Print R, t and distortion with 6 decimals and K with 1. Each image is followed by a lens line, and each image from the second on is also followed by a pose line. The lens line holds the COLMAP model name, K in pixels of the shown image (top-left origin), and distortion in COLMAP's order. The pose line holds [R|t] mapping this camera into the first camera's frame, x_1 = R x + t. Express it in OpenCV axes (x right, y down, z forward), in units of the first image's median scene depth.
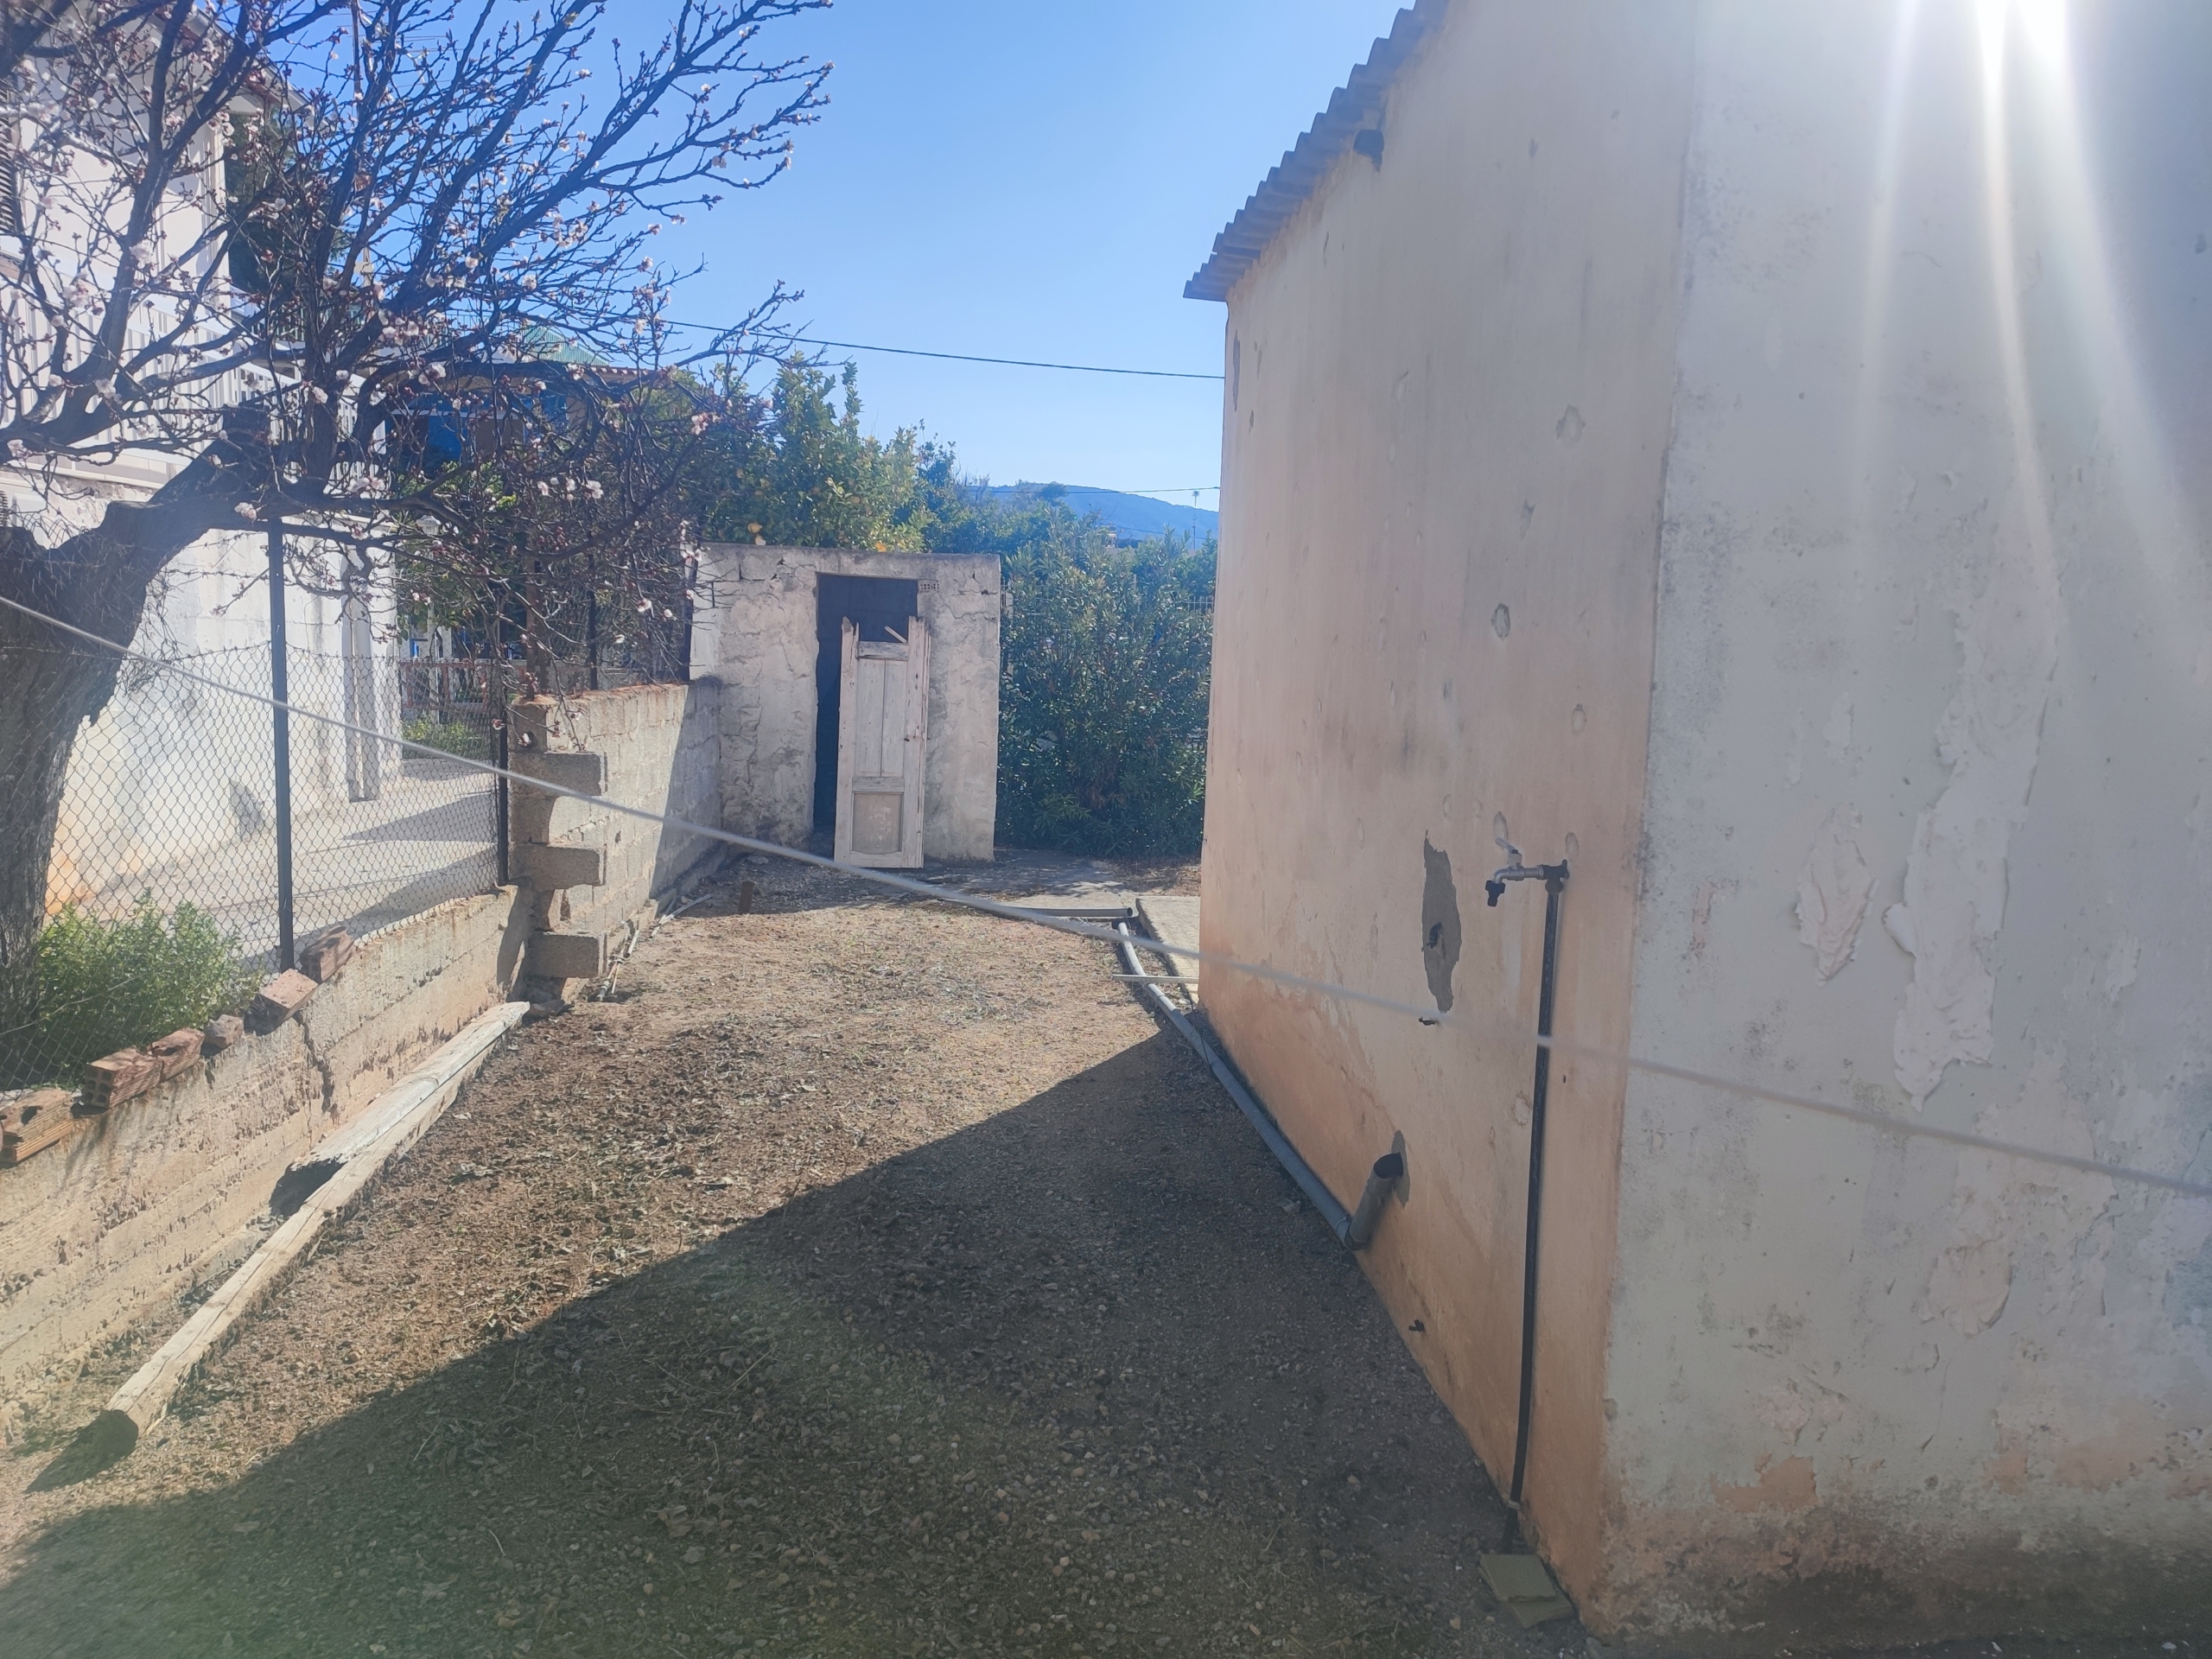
lens RADIAL K [[1591.1, 0, 1092.2], [0, 1591.1, 828.5], [0, 0, 1]] dist [0.047450, -0.056756]
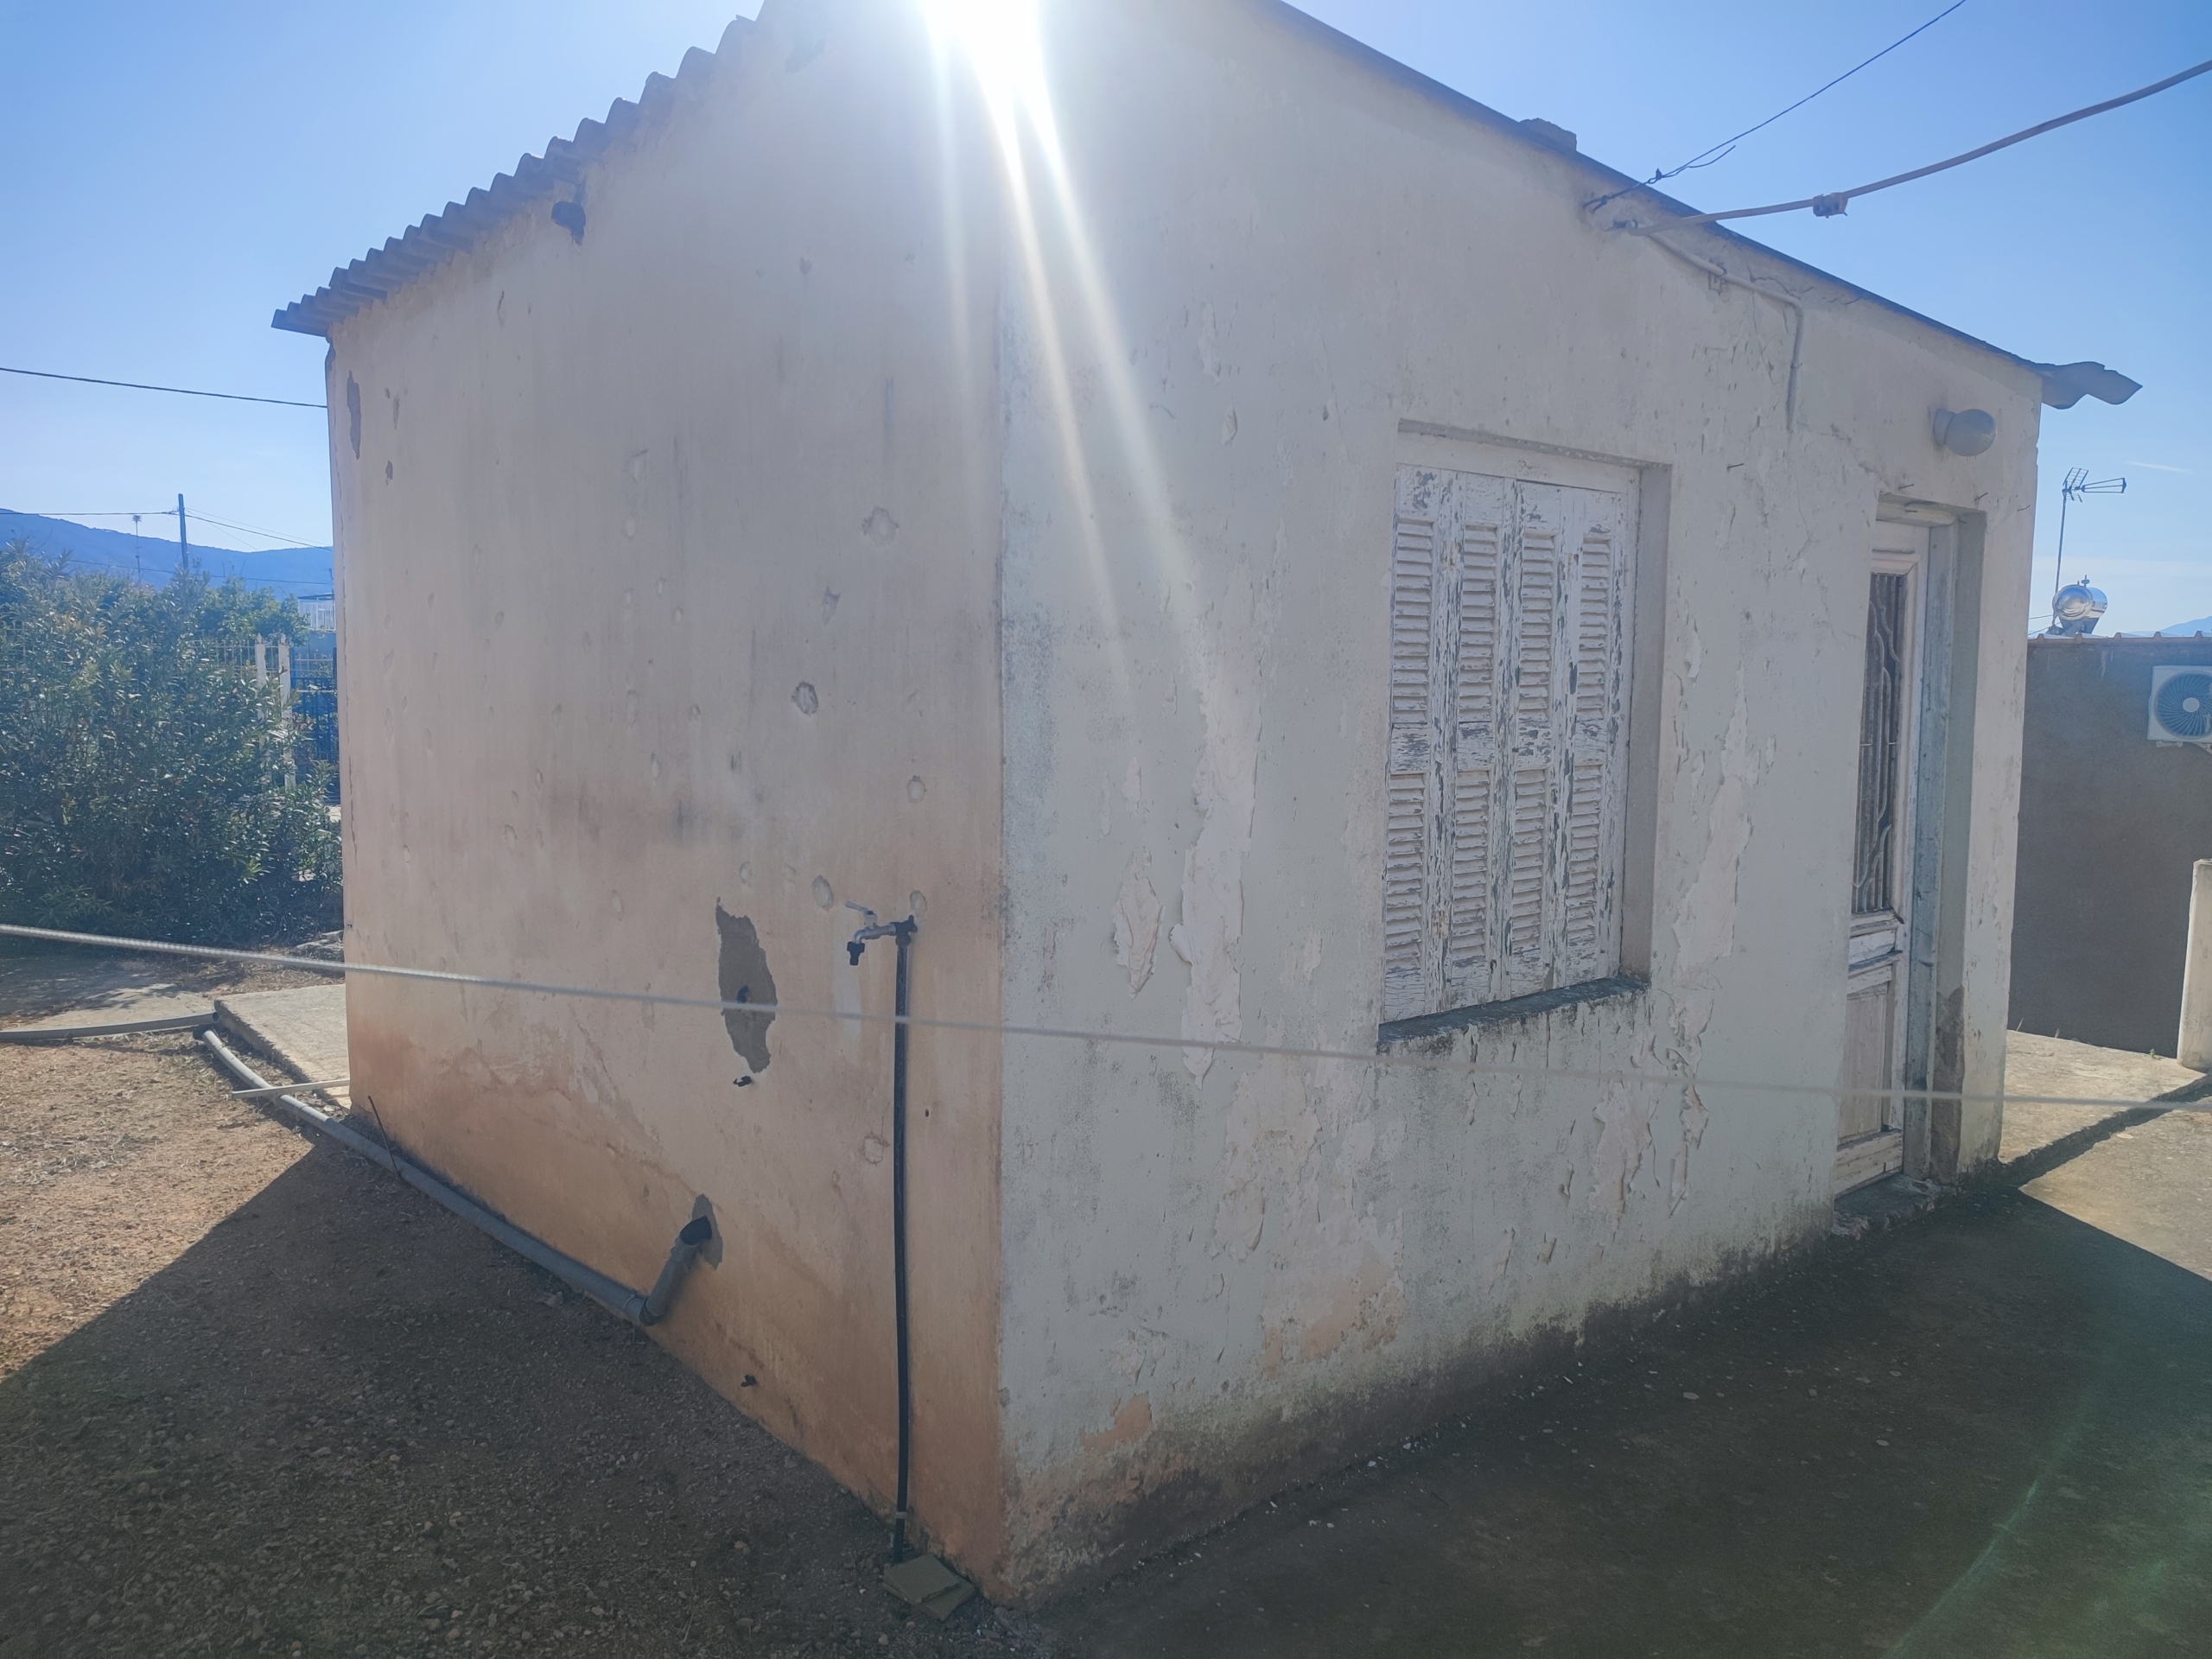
lens RADIAL K [[1595.1, 0, 1102.5], [0, 1595.1, 828.0], [0, 0, 1]] dist [0.051877, -0.063347]
pose [[0.823041, -0.070584, 0.563579, -0.131209], [0.084813, 0.996396, 0.000932, -0.018814], [-0.561614, 0.047032, 0.826062, 0.004806]]
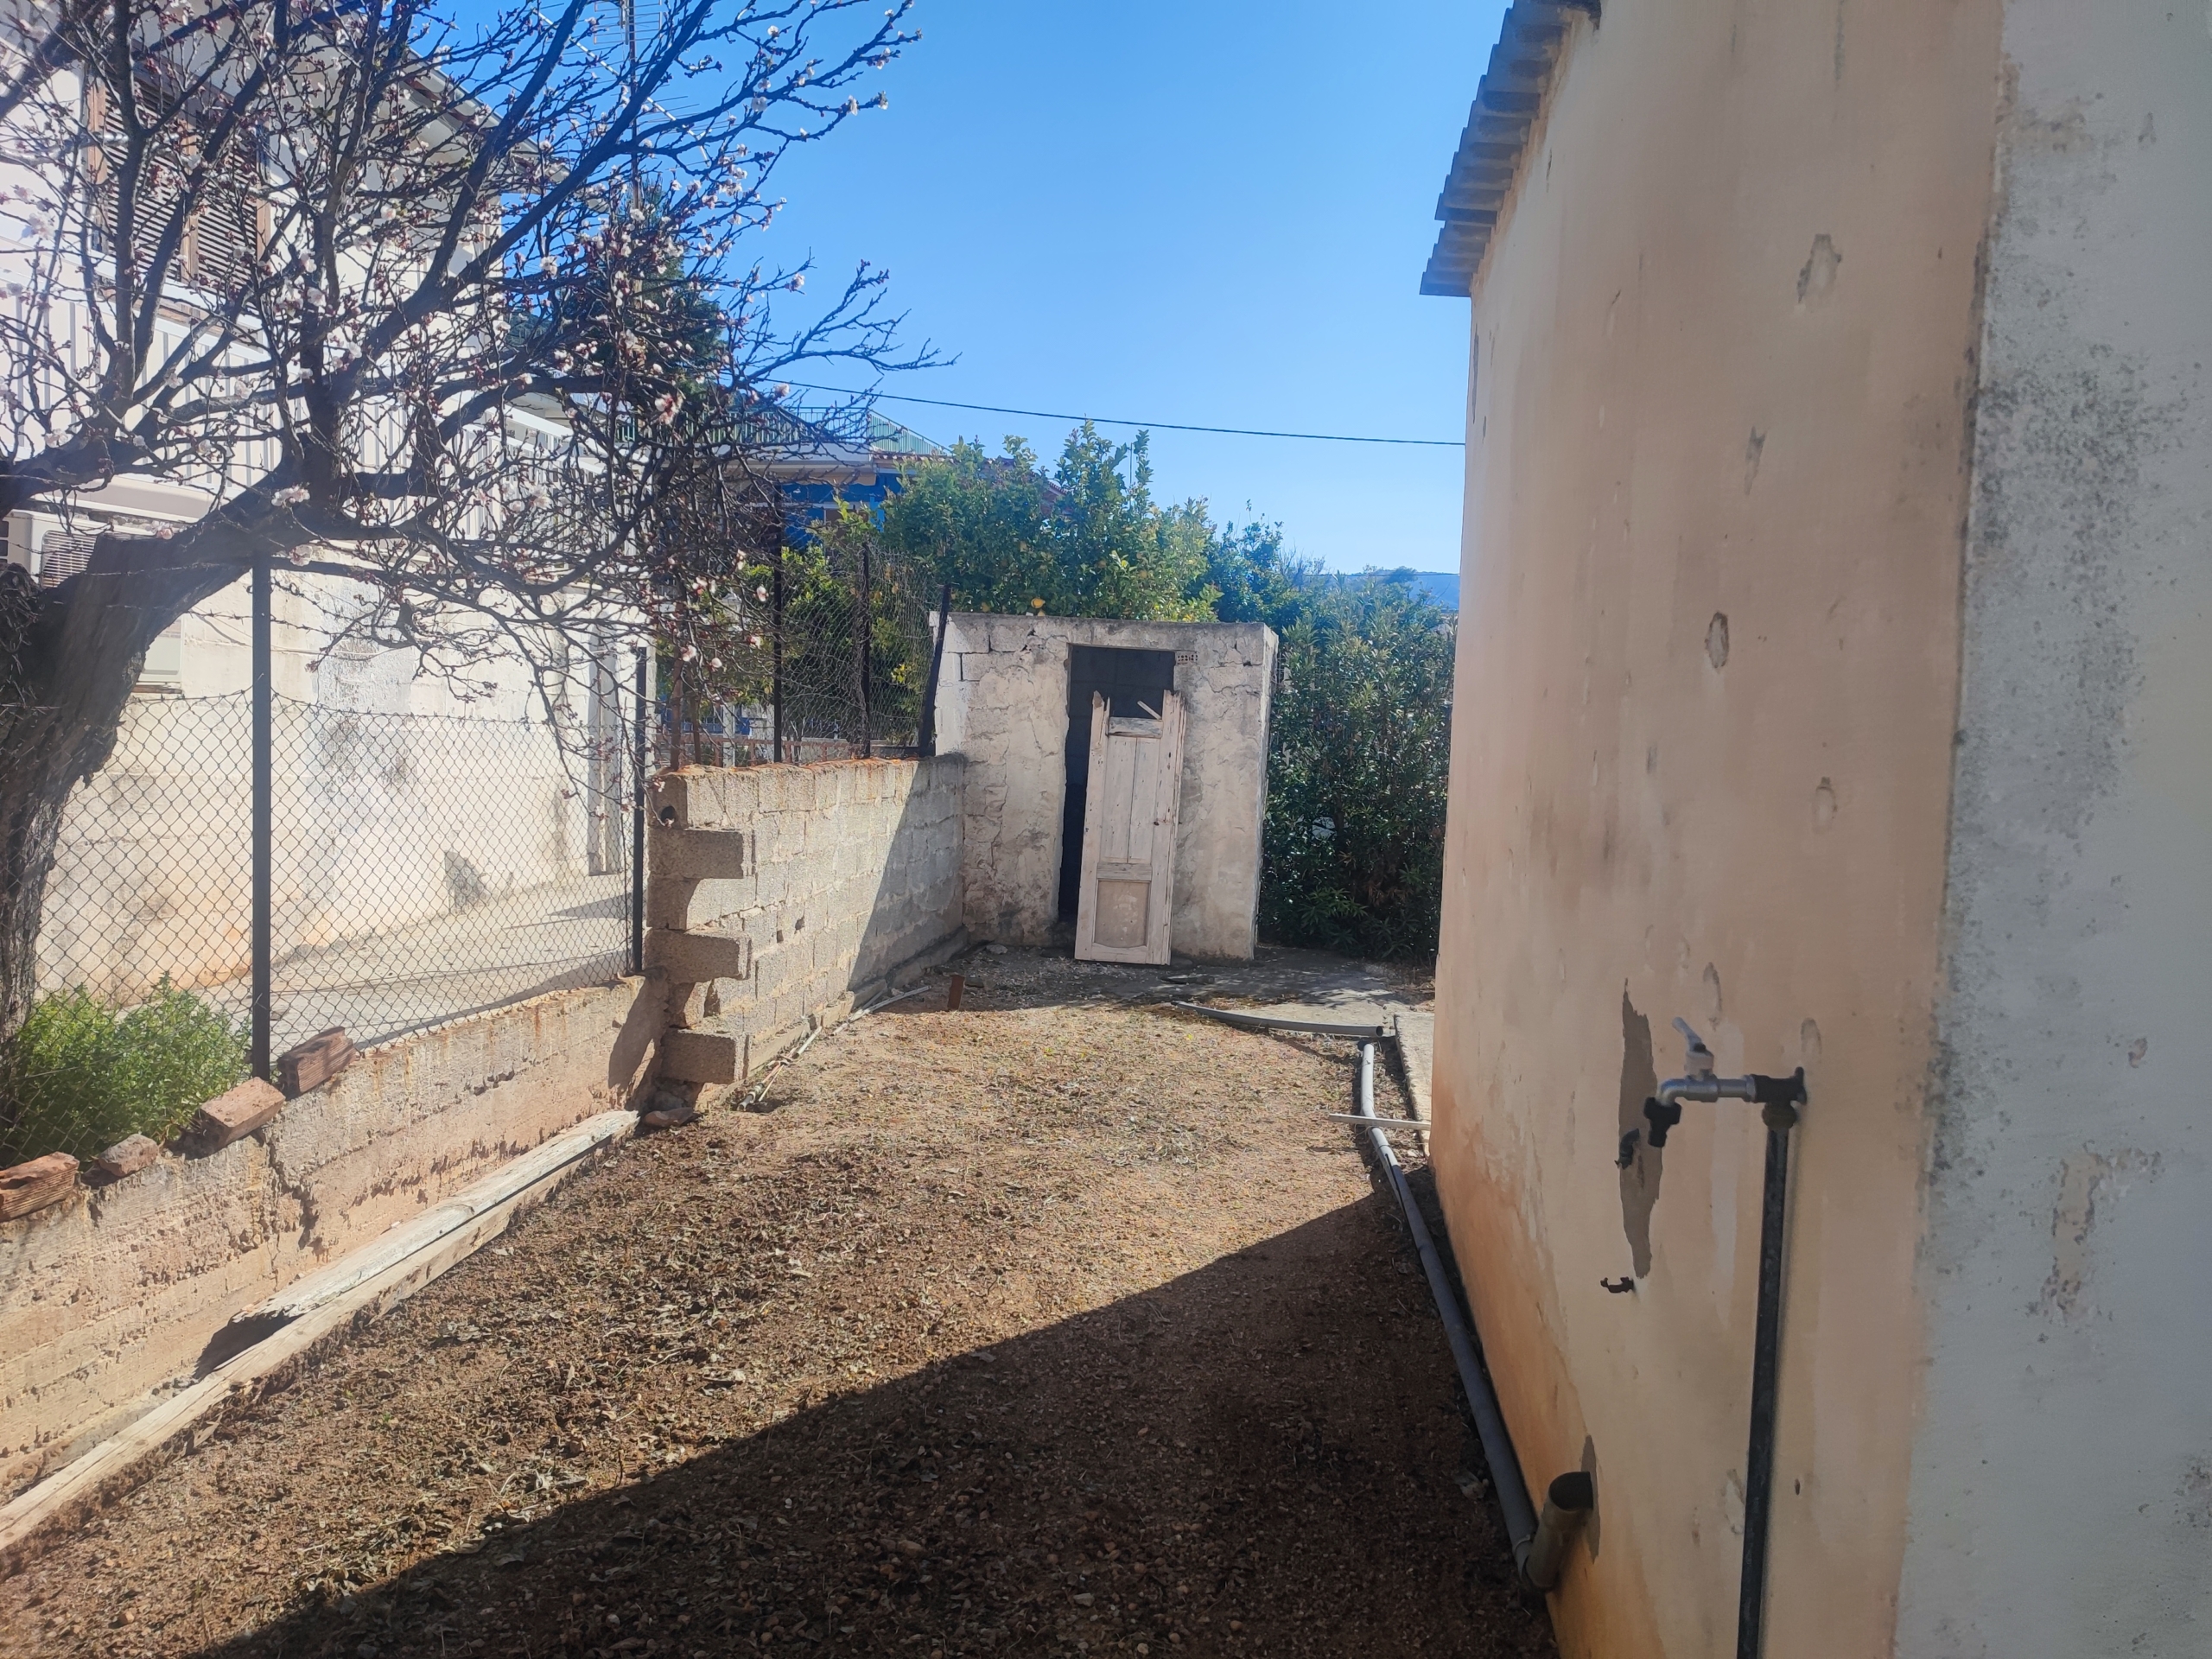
lens RADIAL K [[1585.0, 0, 1095.7], [0, 1585.0, 827.4], [0, 0, 1]] dist [0.049358, -0.055514]
pose [[0.976495, 0.021624, -0.214454, 0.109255], [-0.033263, 0.998154, -0.050812, -0.015809], [0.212959, 0.056751, 0.975412, 0.259571]]
